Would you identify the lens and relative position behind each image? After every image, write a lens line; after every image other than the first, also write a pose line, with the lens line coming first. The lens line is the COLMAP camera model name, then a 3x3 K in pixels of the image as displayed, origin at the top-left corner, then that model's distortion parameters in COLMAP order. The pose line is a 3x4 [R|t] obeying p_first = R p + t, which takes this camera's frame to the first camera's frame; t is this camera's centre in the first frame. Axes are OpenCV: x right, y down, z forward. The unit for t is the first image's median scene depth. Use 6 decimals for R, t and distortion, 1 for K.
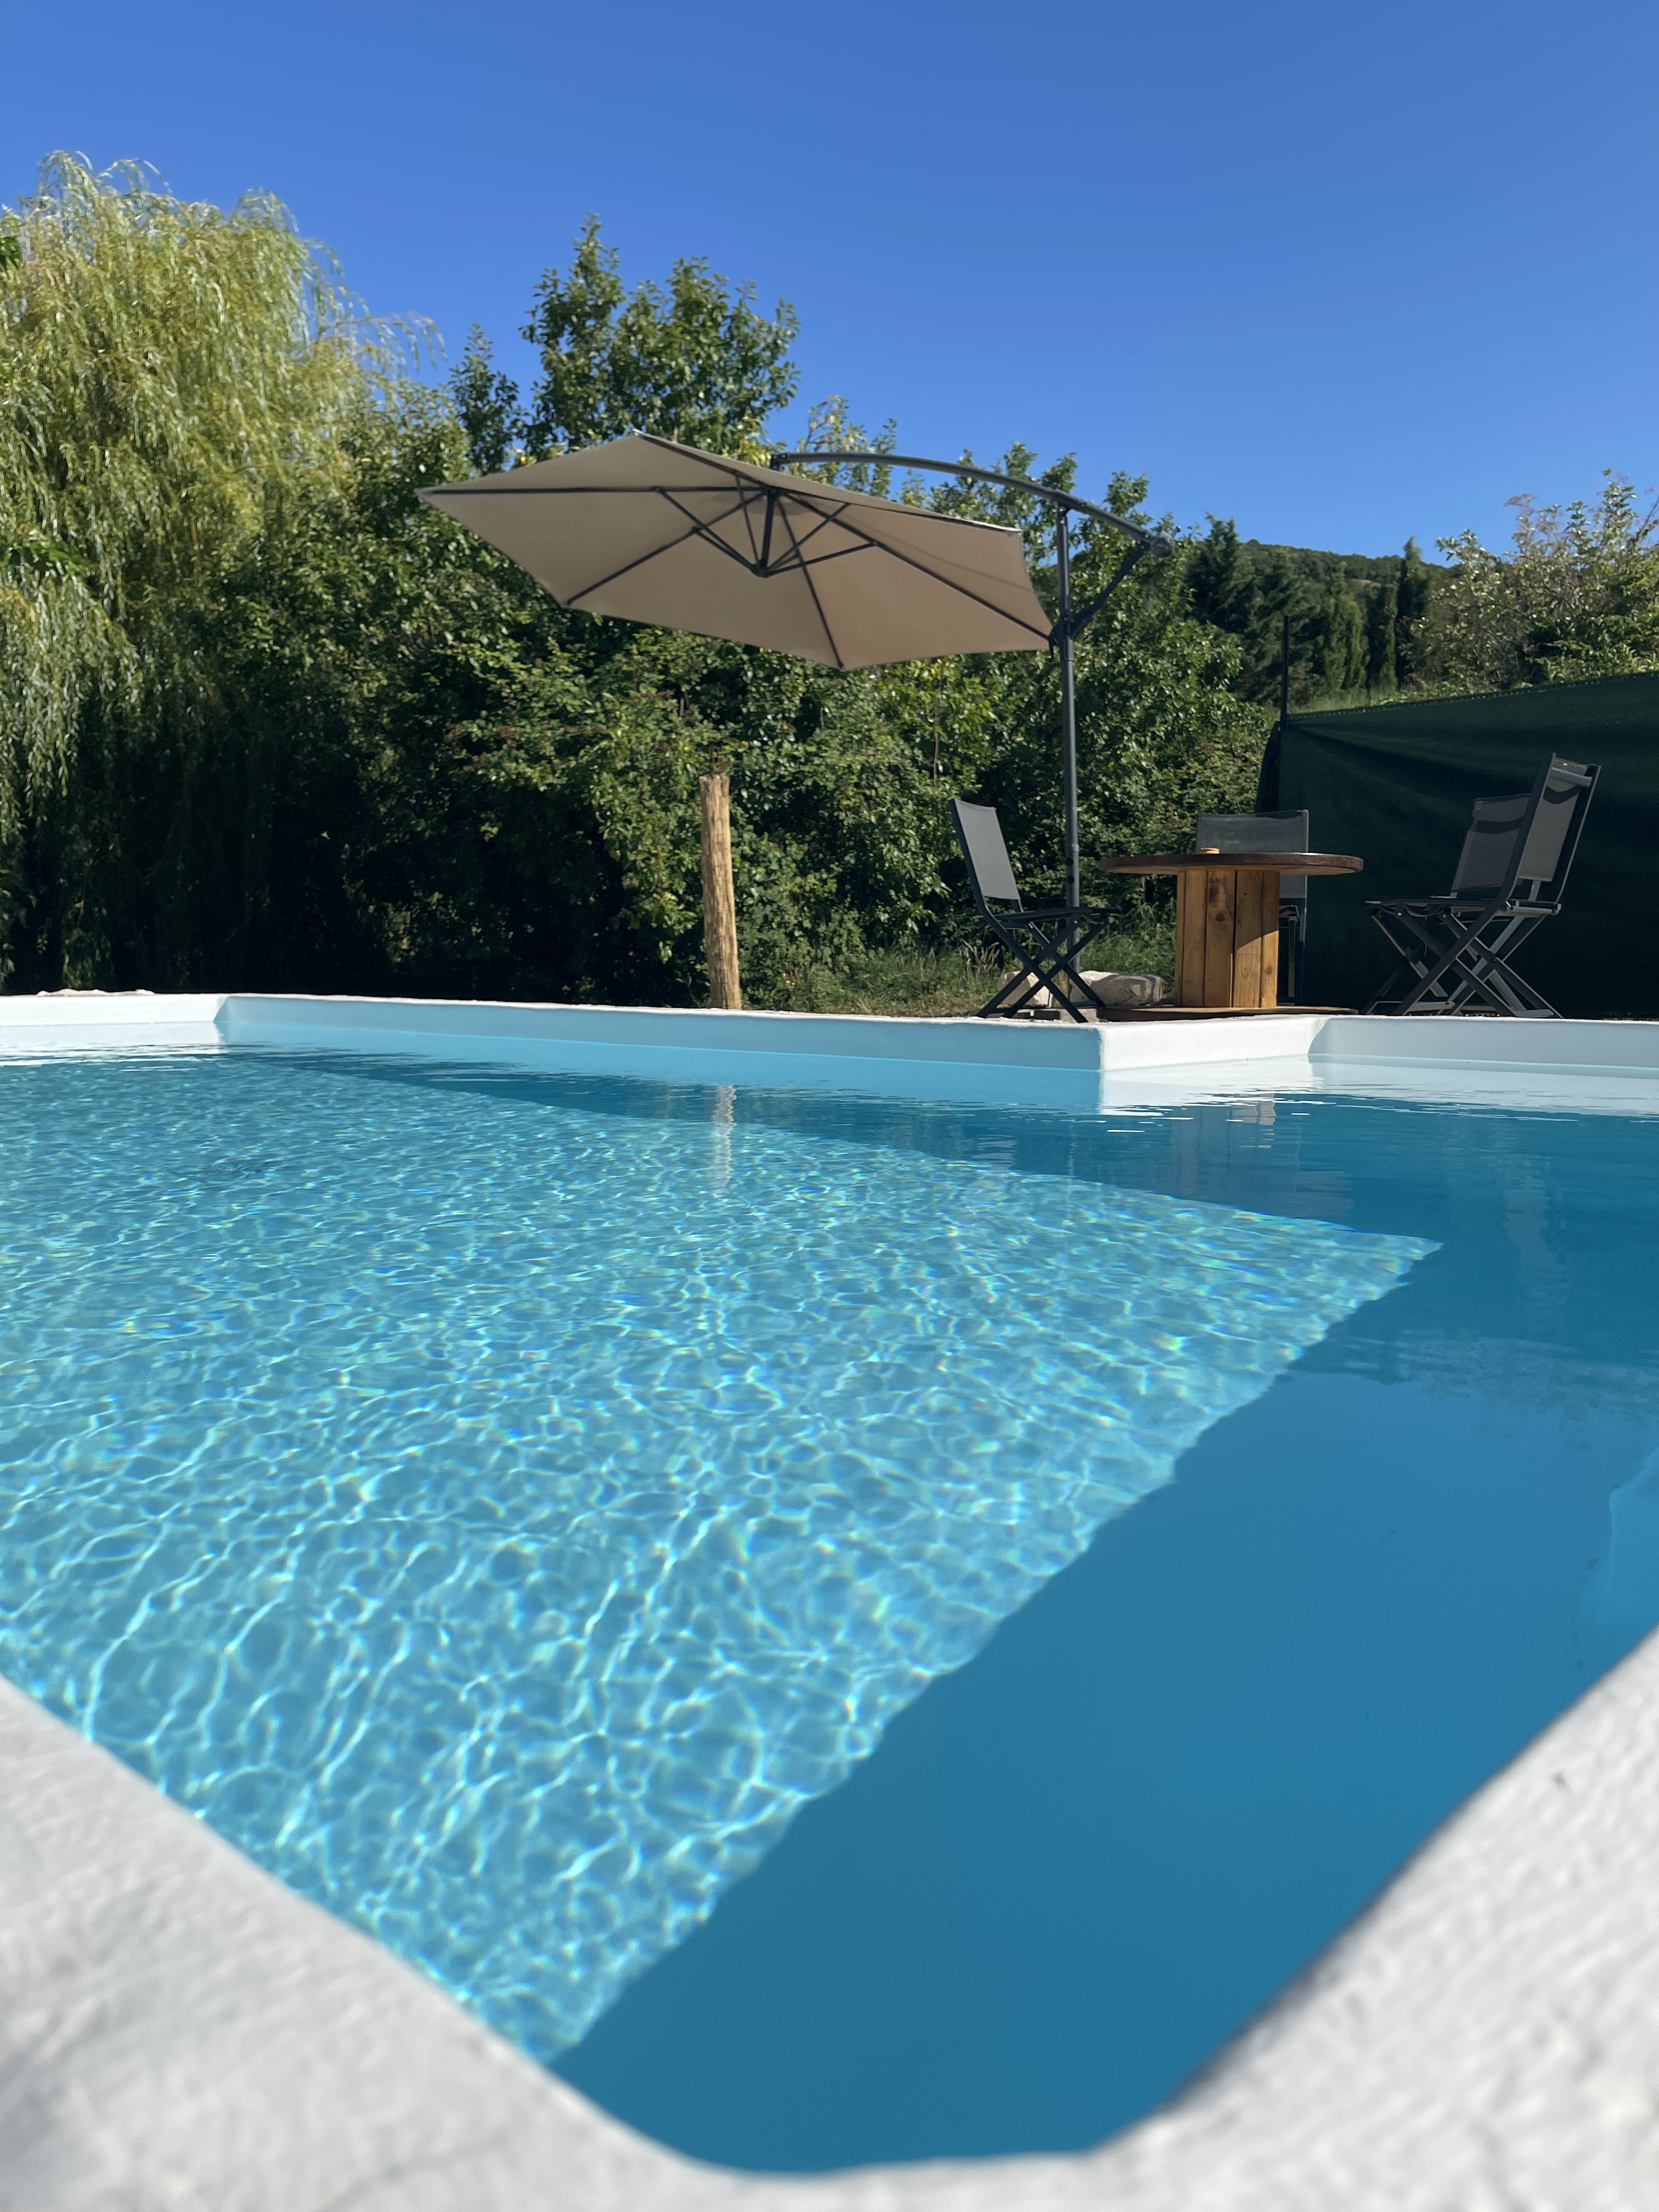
lens RADIAL K [[1630.3, 0, 831.0], [0, 1630.3, 1030.3], [0, 0, 1]] dist [0.002896, 0.001769]
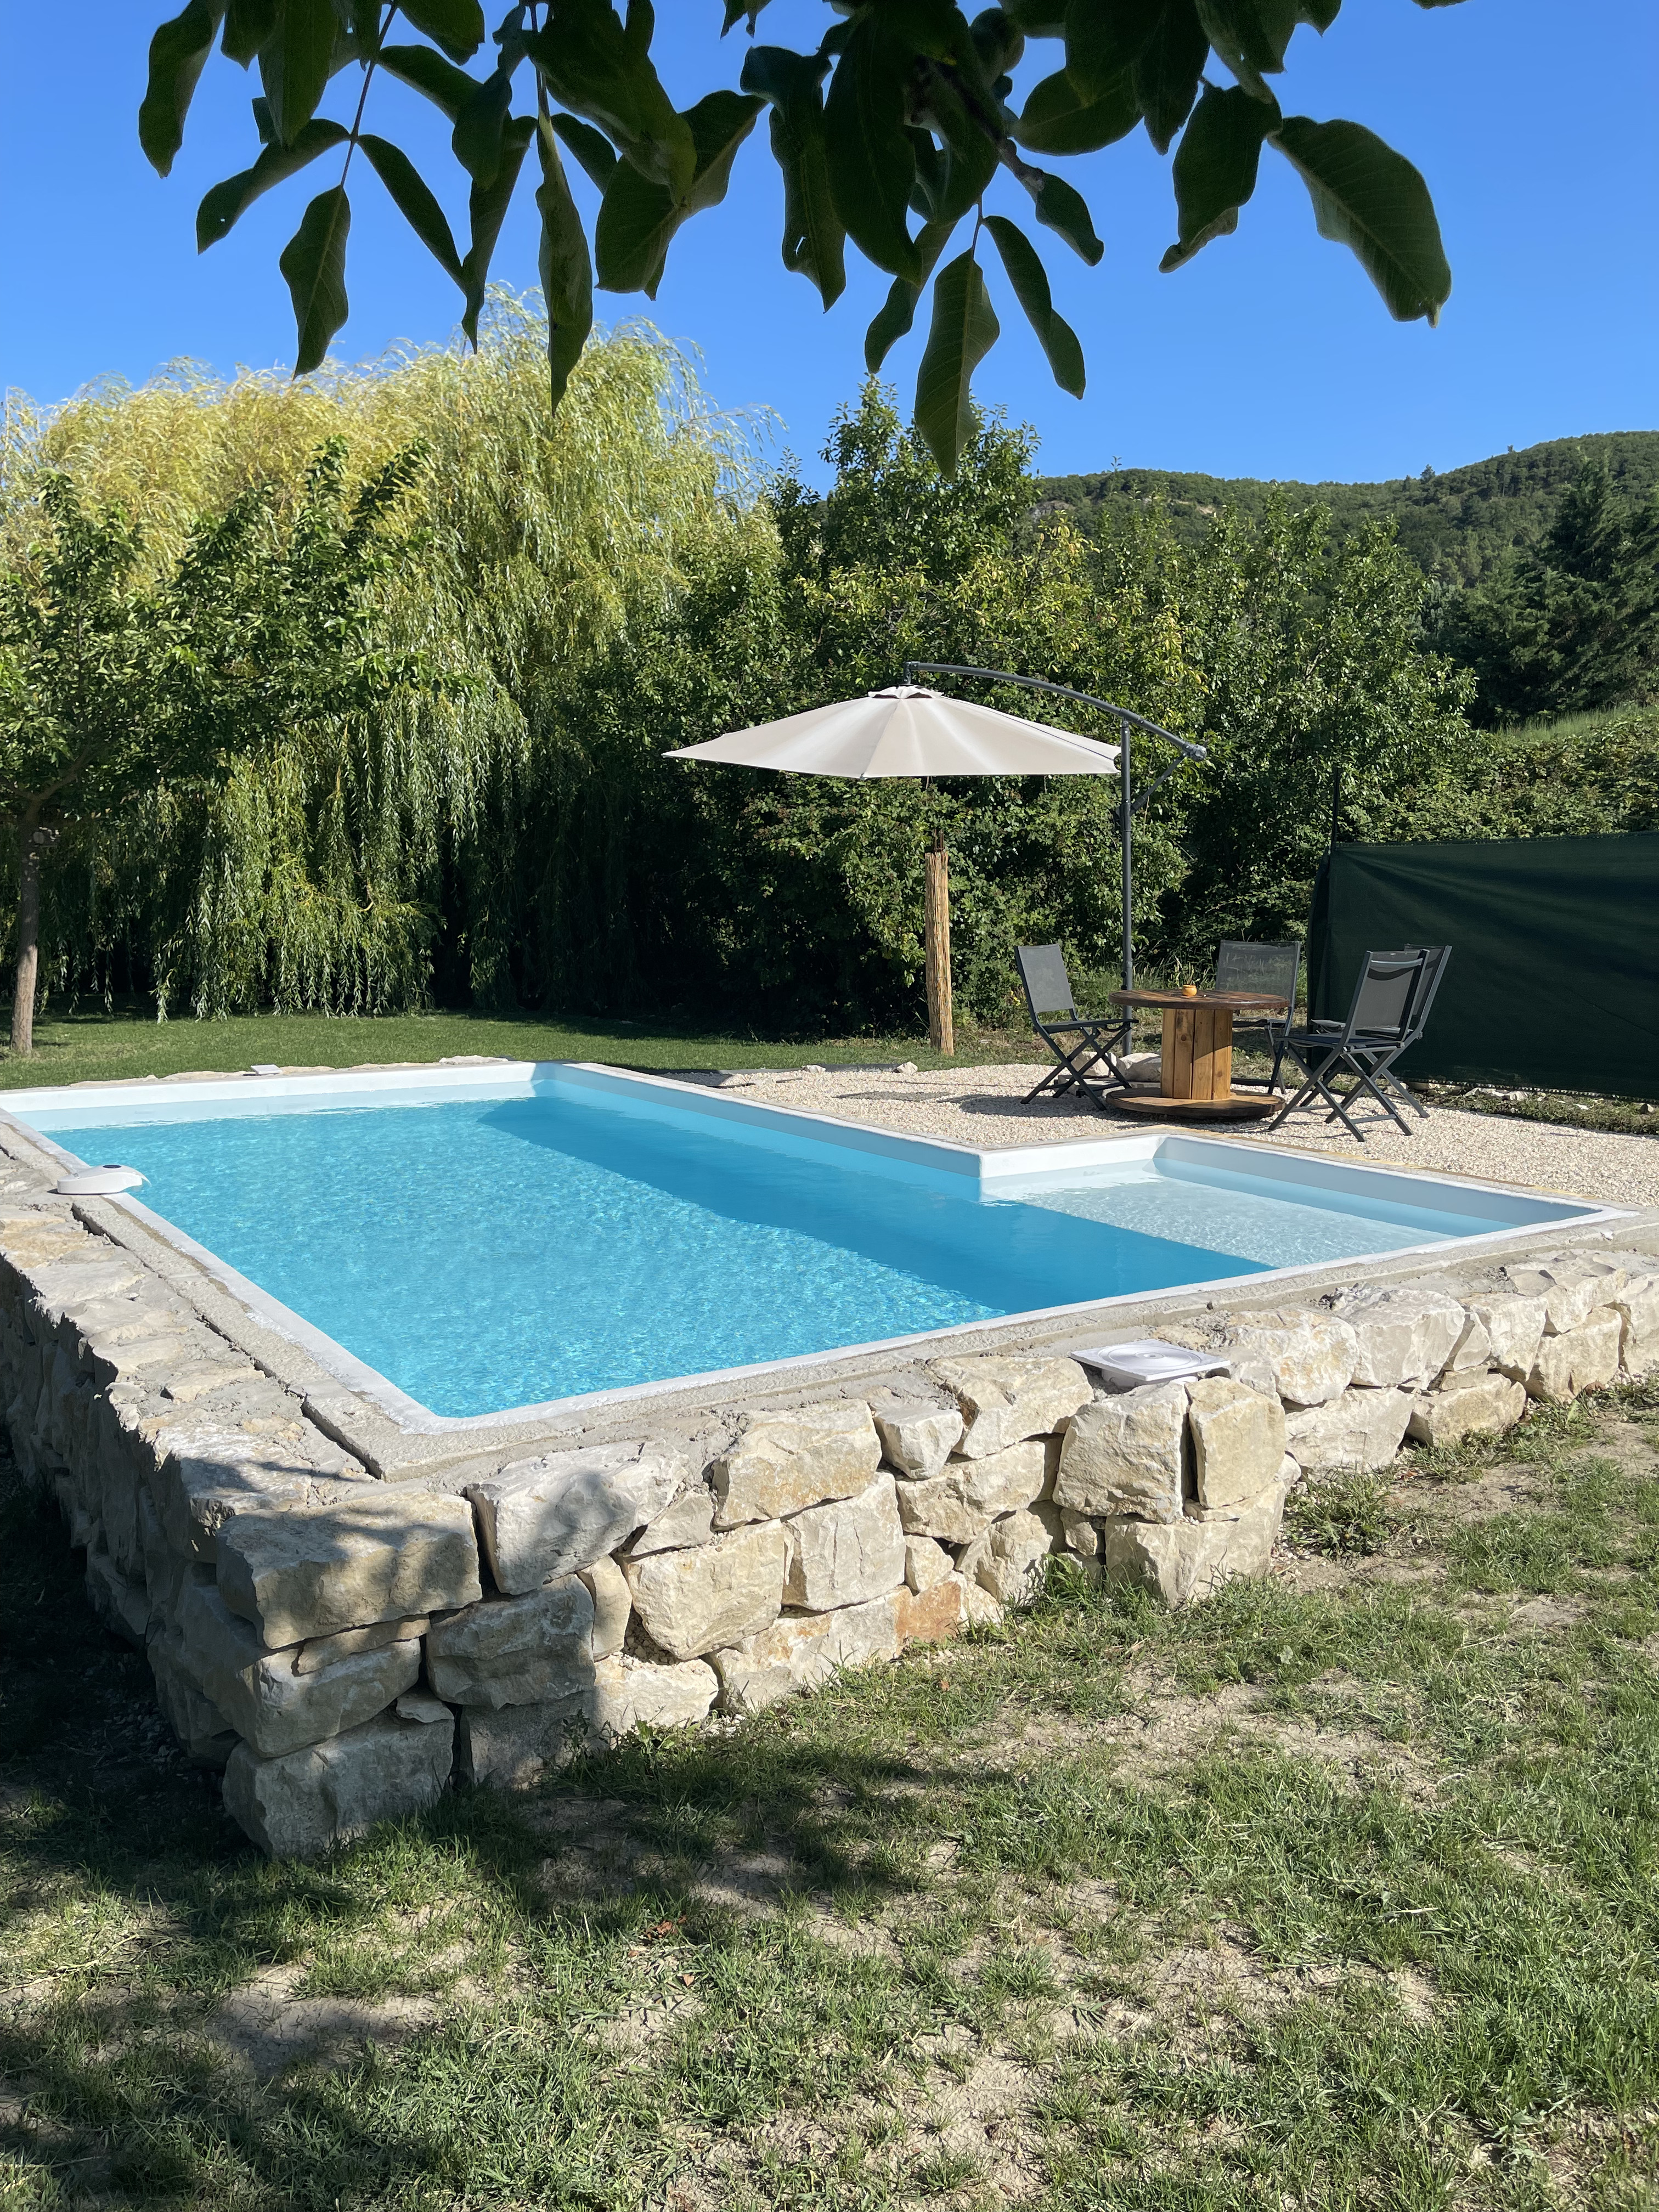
lens RADIAL K [[1630.3, 0, 831.0], [0, 1630.3, 1030.3], [0, 0, 1]] dist [0.002896, 0.001769]
pose [[0.971710, 0.027004, -0.234626, 0.127480], [-0.014560, 0.998402, 0.054609, -0.070346], [0.235726, -0.049648, 0.970550, -0.226101]]
